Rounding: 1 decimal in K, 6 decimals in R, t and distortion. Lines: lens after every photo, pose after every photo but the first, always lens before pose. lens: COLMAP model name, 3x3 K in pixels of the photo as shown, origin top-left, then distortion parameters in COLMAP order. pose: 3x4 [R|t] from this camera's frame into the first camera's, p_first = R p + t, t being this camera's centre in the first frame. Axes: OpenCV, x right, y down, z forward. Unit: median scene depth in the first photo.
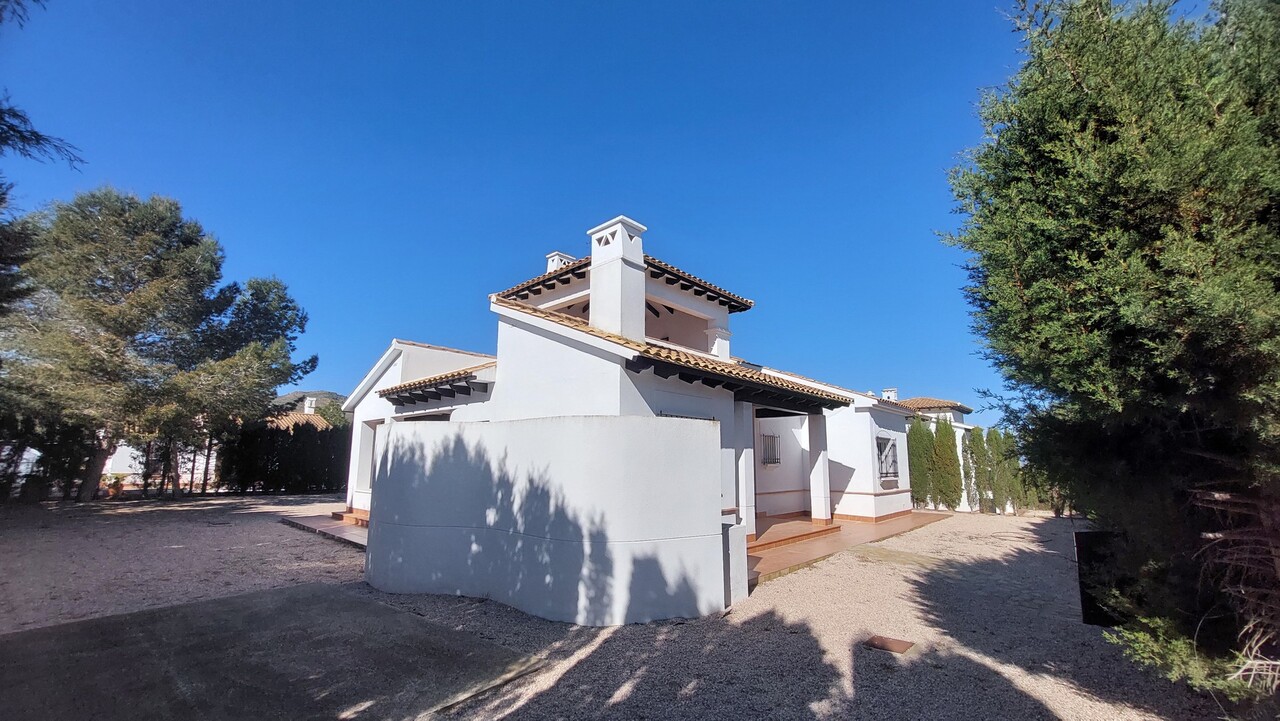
lens RADIAL K [[503.3, 0, 633.5], [0, 503.3, 383.3], [0, 0, 1]] dist [-0.019226, -0.000455]
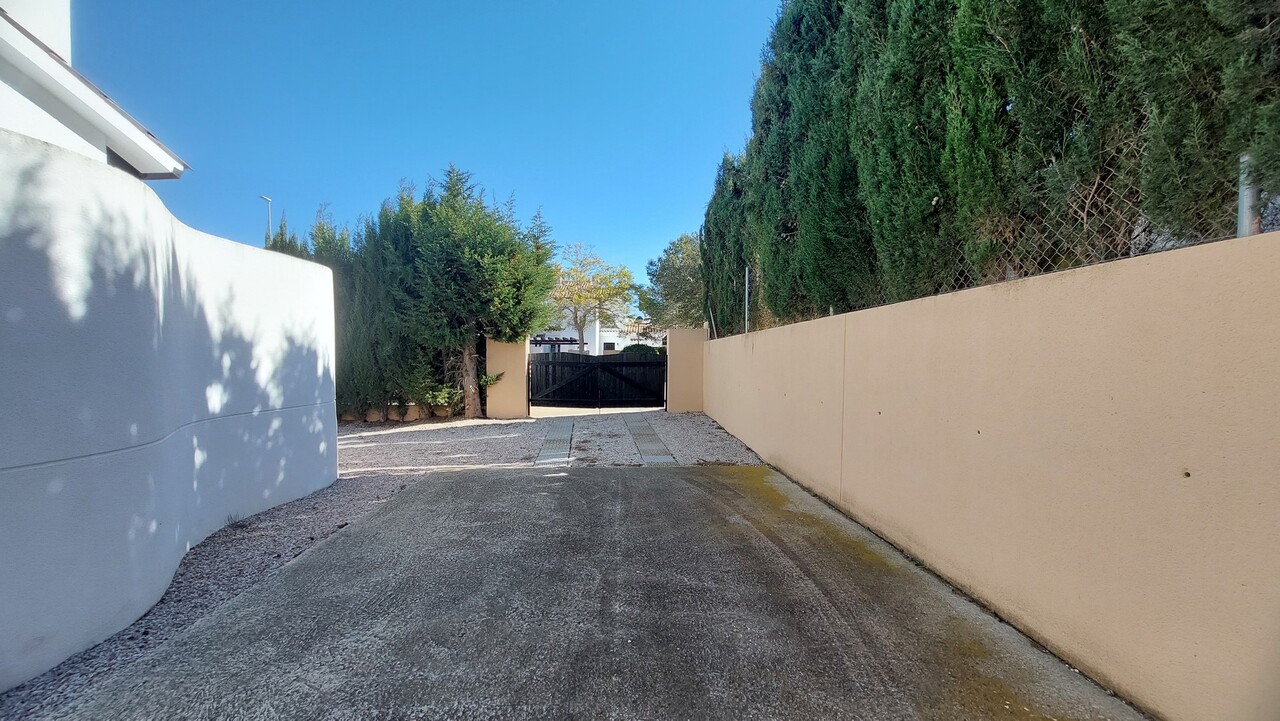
lens RADIAL K [[503.3, 0, 633.5], [0, 503.3, 383.3], [0, 0, 1]] dist [-0.019226, -0.000455]
pose [[-0.634597, -0.046150, 0.771464, -1.082332], [-0.124226, 0.991327, -0.042885, 0.220304], [-0.762794, -0.123051, -0.634826, 1.034935]]
